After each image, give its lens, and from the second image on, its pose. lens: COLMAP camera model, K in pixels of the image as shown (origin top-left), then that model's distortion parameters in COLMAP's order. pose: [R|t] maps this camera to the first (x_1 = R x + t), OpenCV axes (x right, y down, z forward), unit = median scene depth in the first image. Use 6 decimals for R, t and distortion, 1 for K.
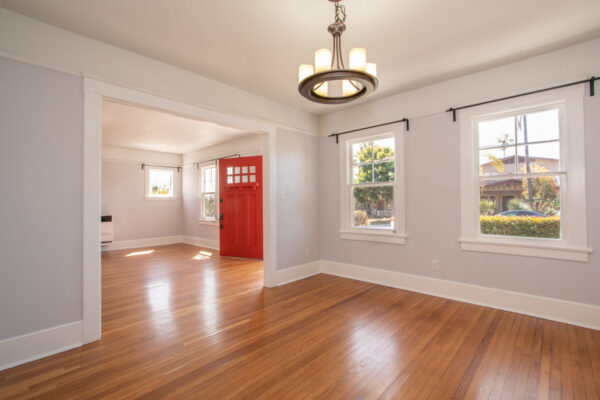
lens RADIAL K [[273.5, 0, 301.6], [0, 273.5, 198.6], [0, 0, 1]] dist [0.005311, -0.002023]
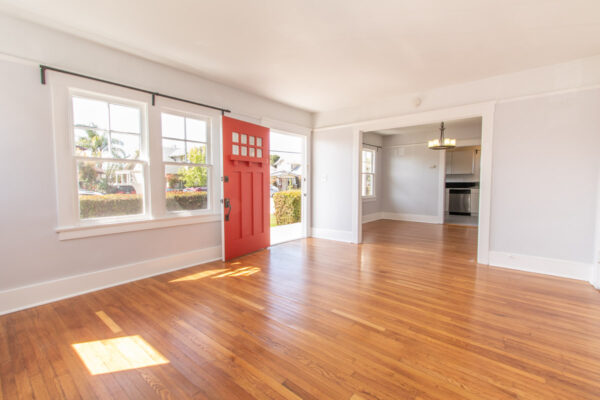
lens RADIAL K [[273.5, 0, 300.4], [0, 273.5, 197.3], [0, 0, 1]] dist [0.005311, -0.002023]
pose [[-0.050798, -0.049185, 0.997497, -0.761475], [-0.006025, 0.998783, 0.048941, 0.011269], [-0.998691, -0.003523, -0.051033, 0.702871]]
